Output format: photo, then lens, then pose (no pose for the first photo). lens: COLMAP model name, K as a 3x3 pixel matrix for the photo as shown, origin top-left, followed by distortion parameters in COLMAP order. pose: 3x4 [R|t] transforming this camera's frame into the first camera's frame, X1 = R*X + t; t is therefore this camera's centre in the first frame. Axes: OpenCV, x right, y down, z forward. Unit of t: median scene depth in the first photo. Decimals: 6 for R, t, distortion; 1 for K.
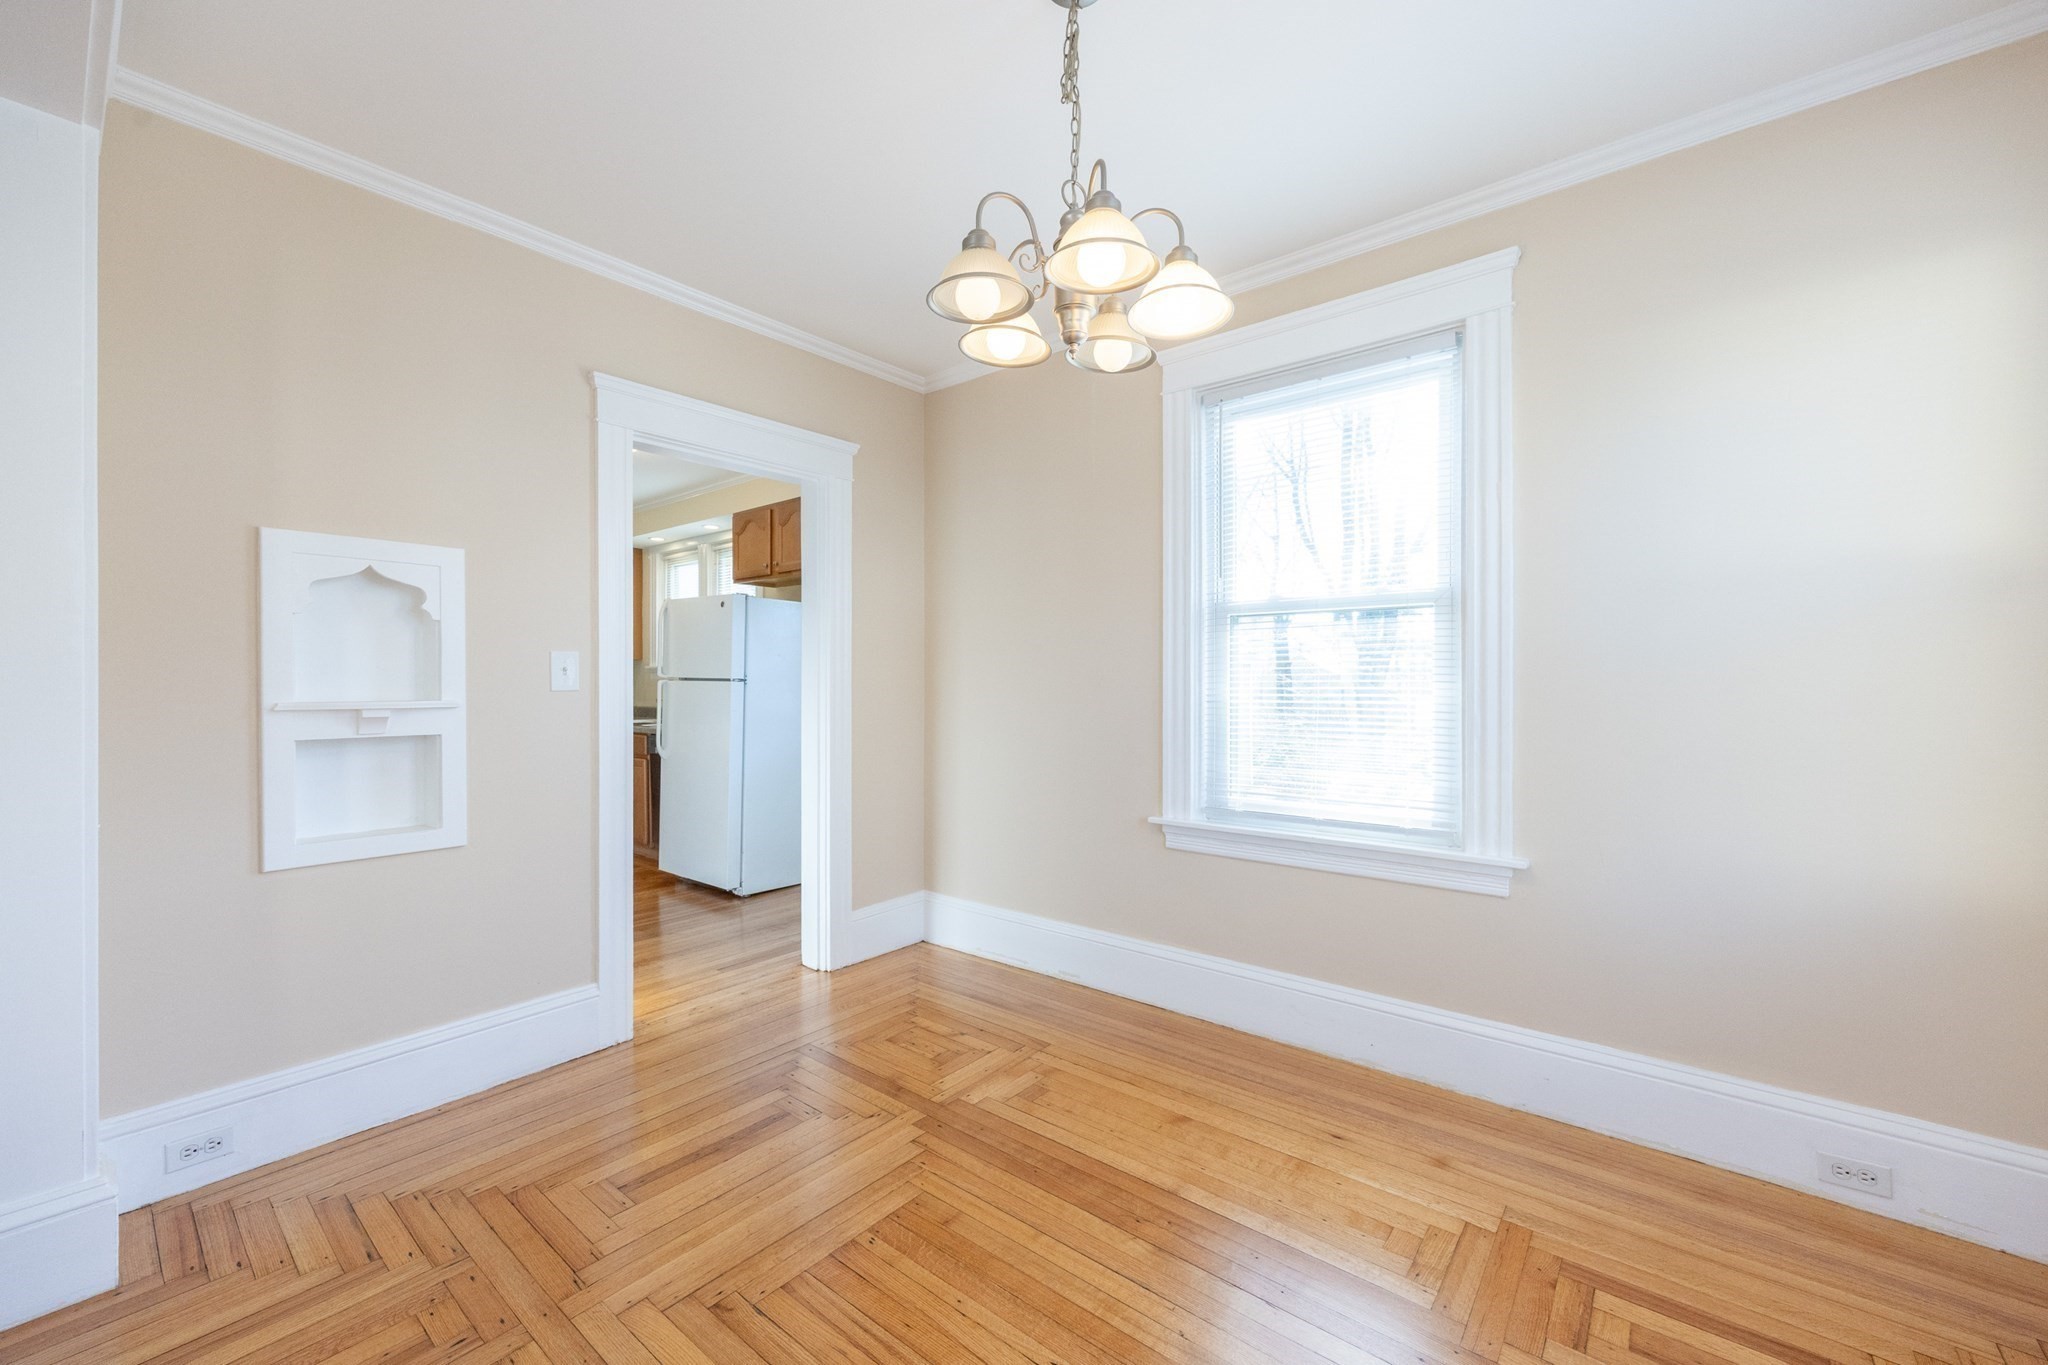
lens RADIAL K [[800.7, 0, 995.1], [0, 800.7, 689.1], [0, 0, 1]] dist [0.000193, -0.000027]
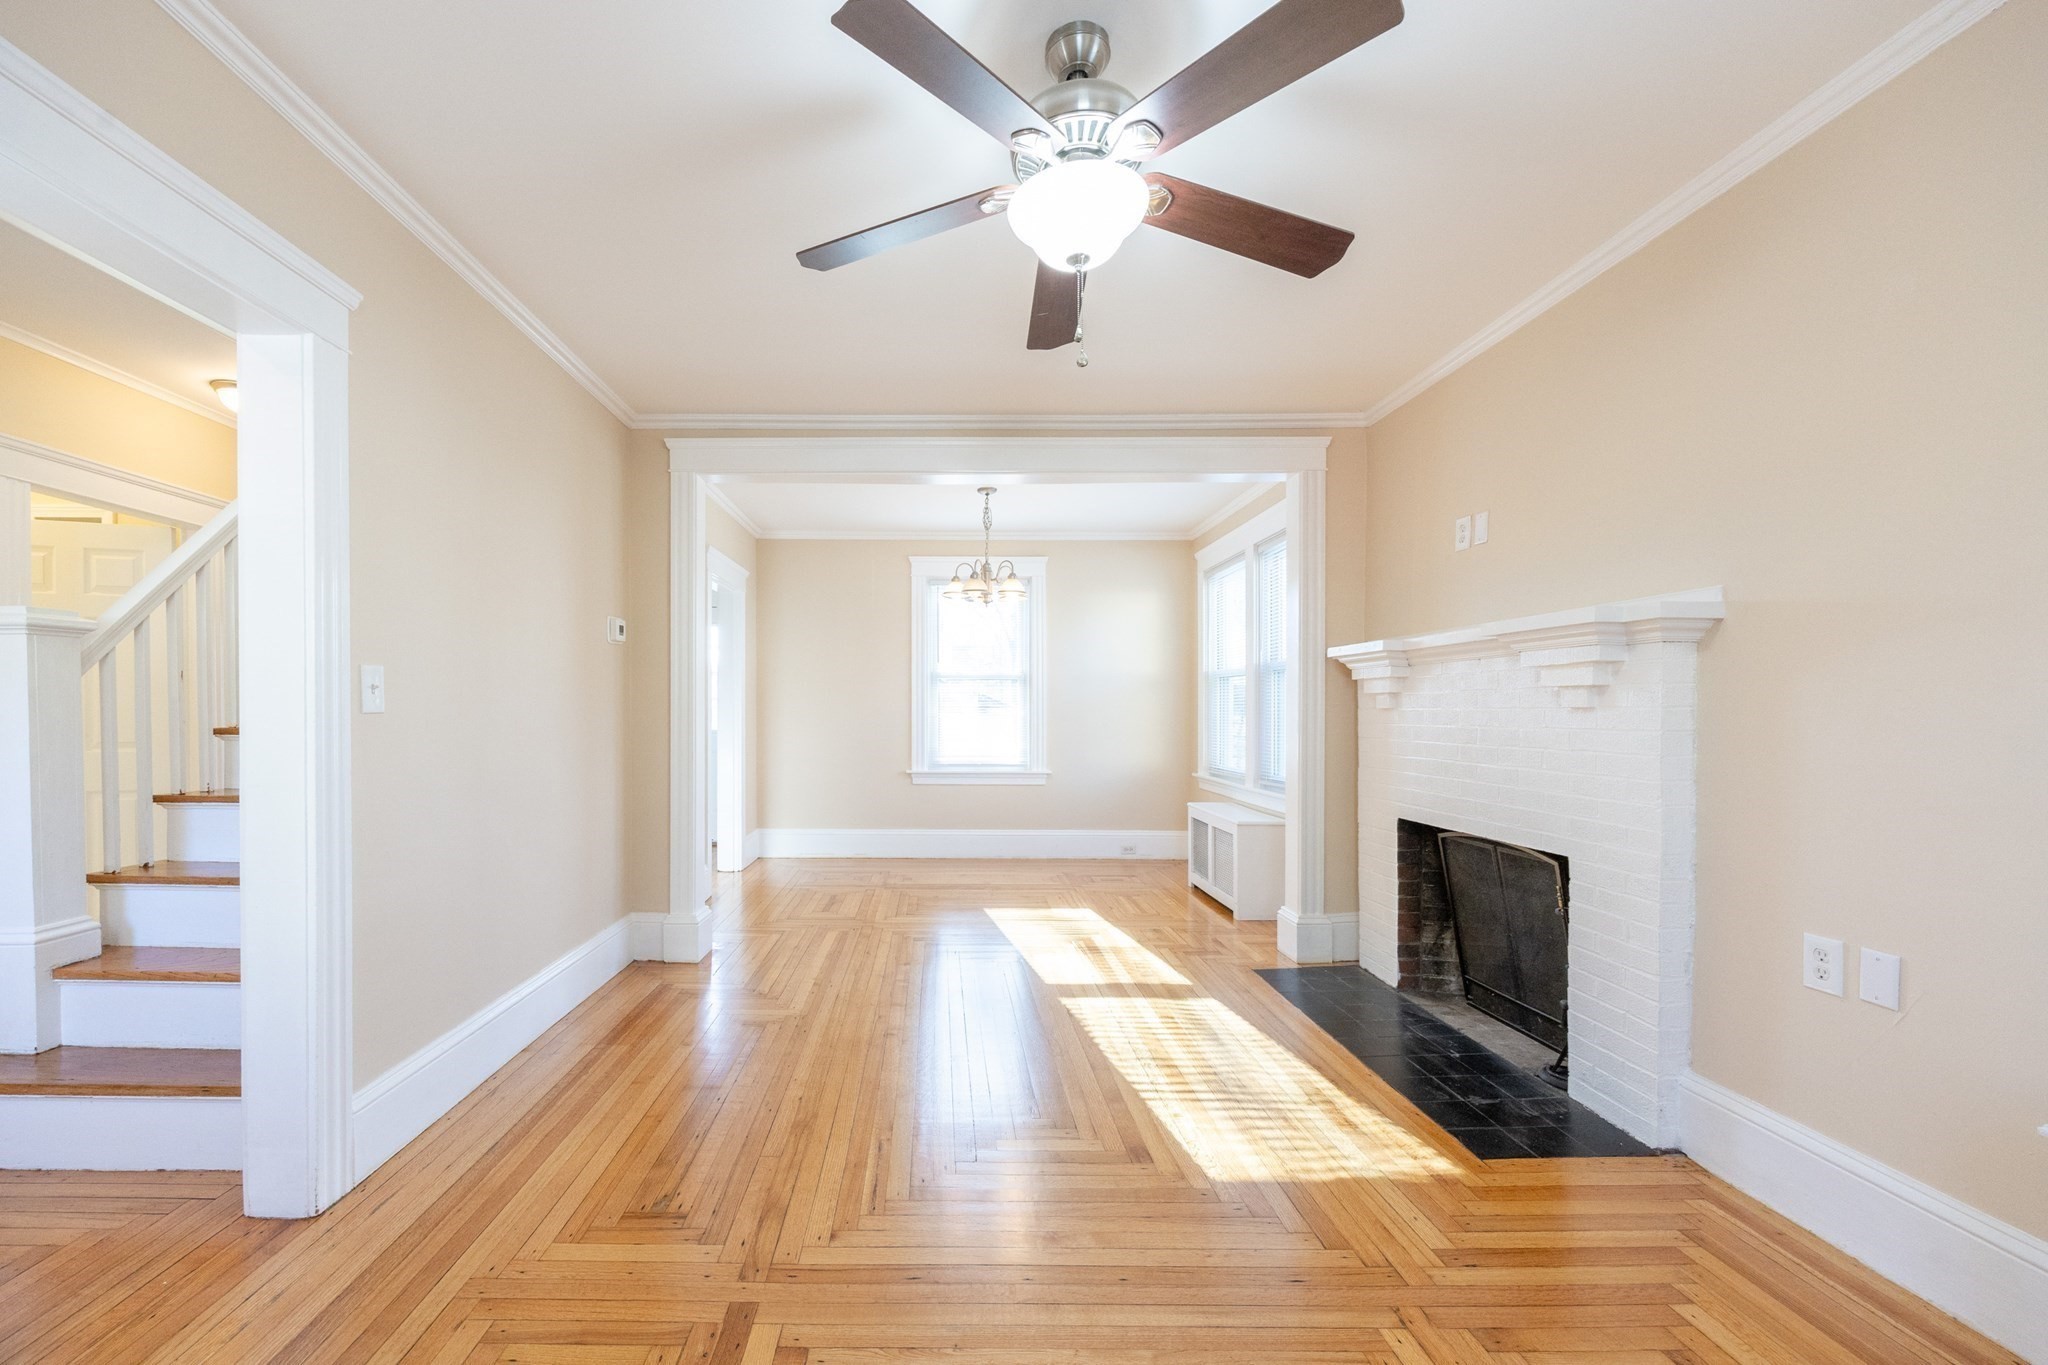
lens RADIAL K [[814.4, 0, 929.4], [0, 814.4, 711.7], [0, 0, 1]] dist [-0.000818, -0.000004]
pose [[0.772702, -0.000220, 0.634768, -1.348771], [0.001650, 0.999997, -0.001661, 0.005960], [-0.634766, 0.002331, 0.772701, -0.867041]]
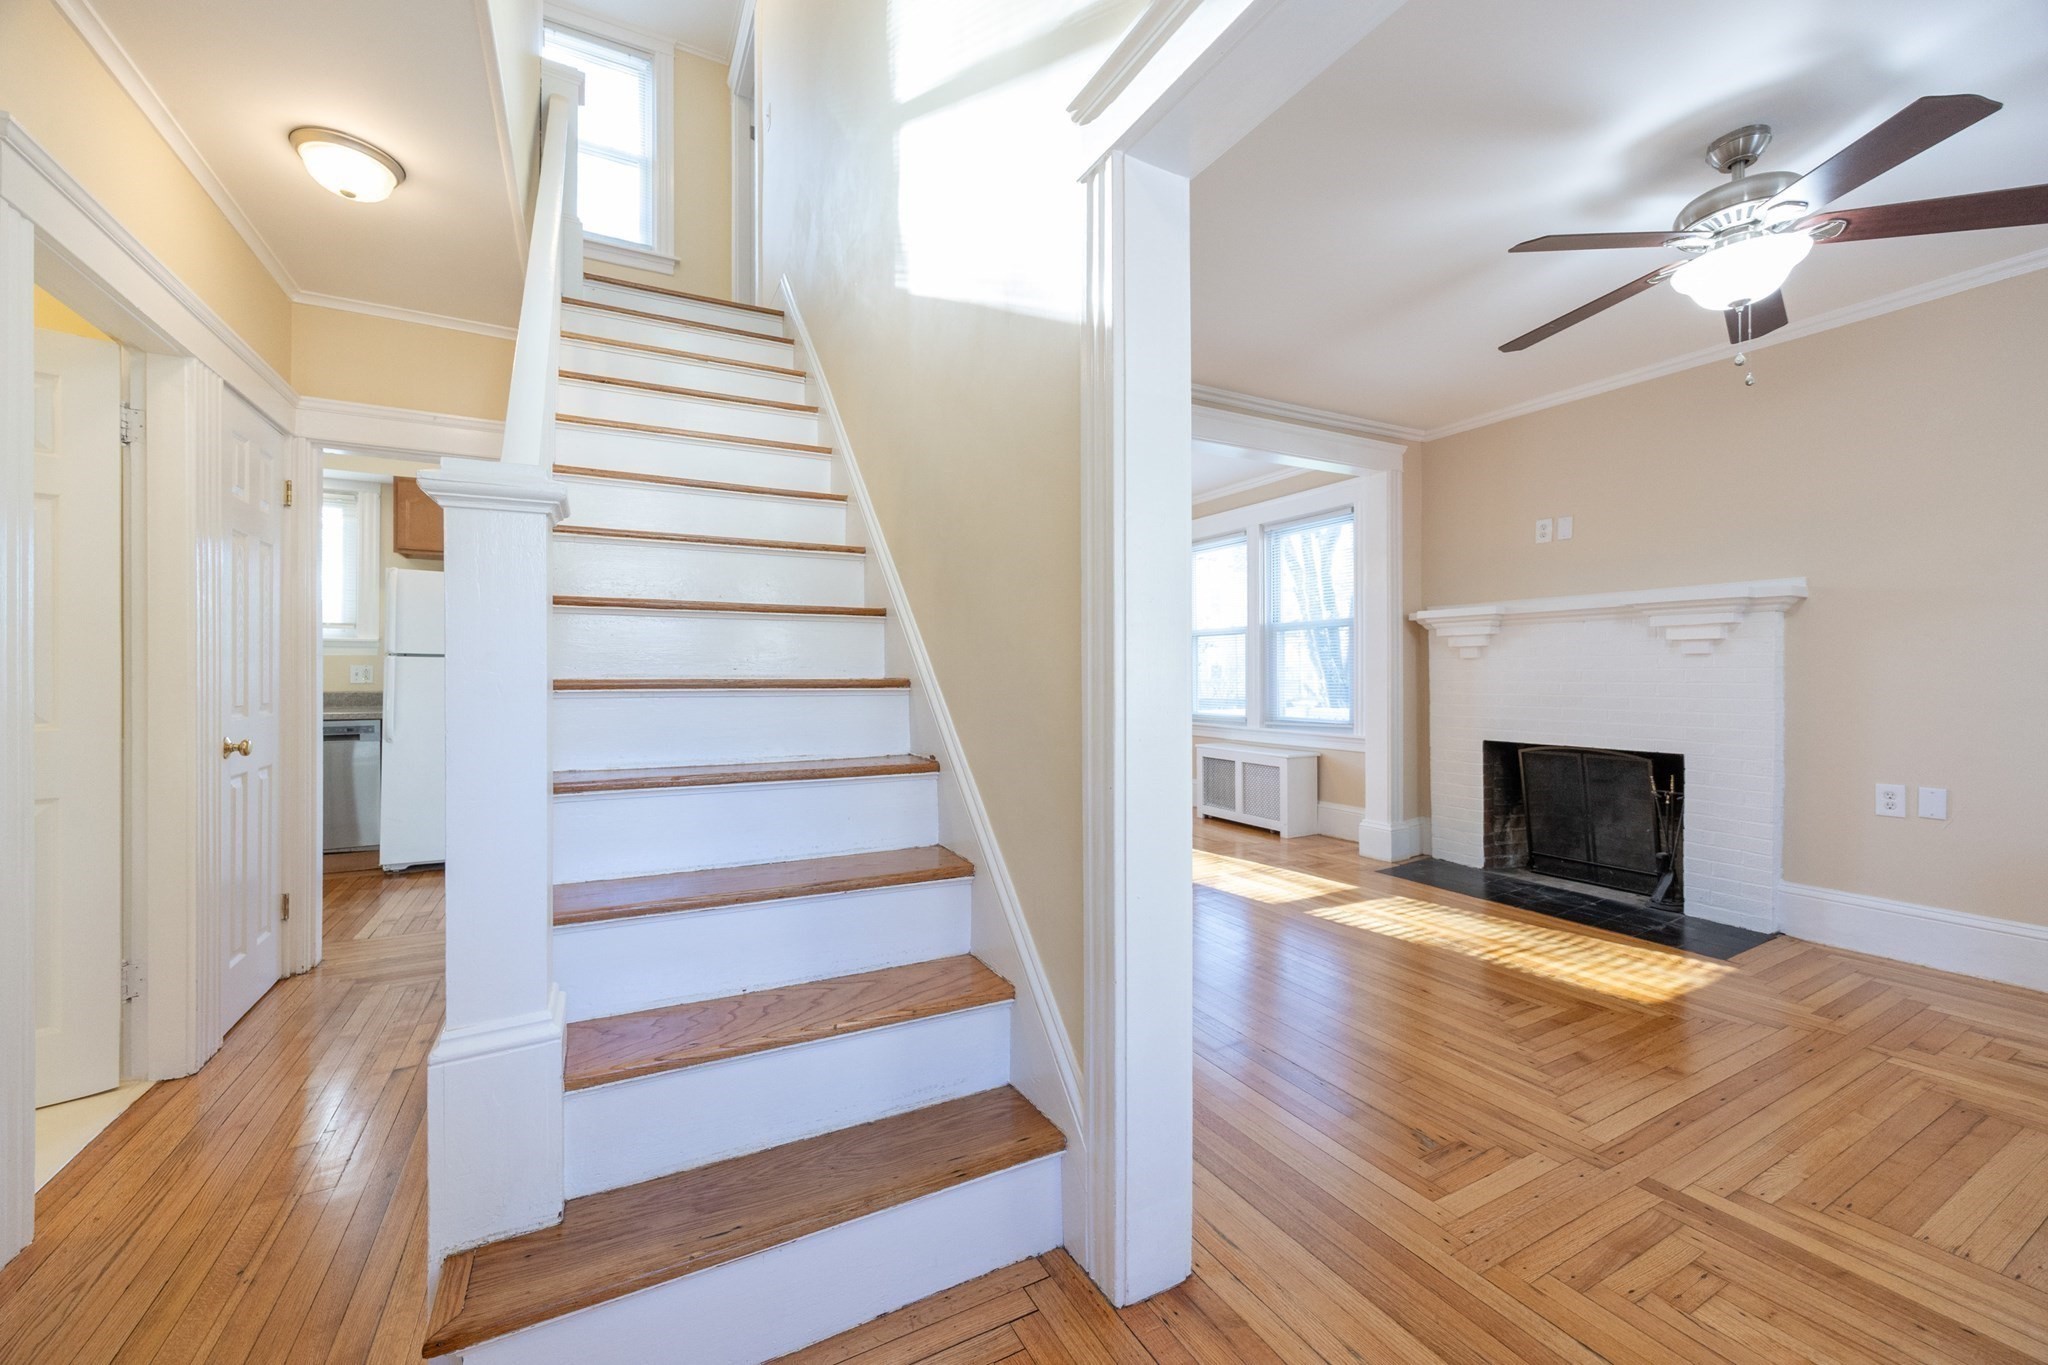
lens RADIAL K [[793.5, 0, 1031.2], [0, 793.5, 673.5], [0, 0, 1]] dist [-0.001463, -0.000055]
pose [[0.373430, -0.001892, 0.927656, -1.873383], [0.008277, 0.999965, -0.001293, 0.026830], [-0.927621, 0.008161, 0.373433, -0.068345]]
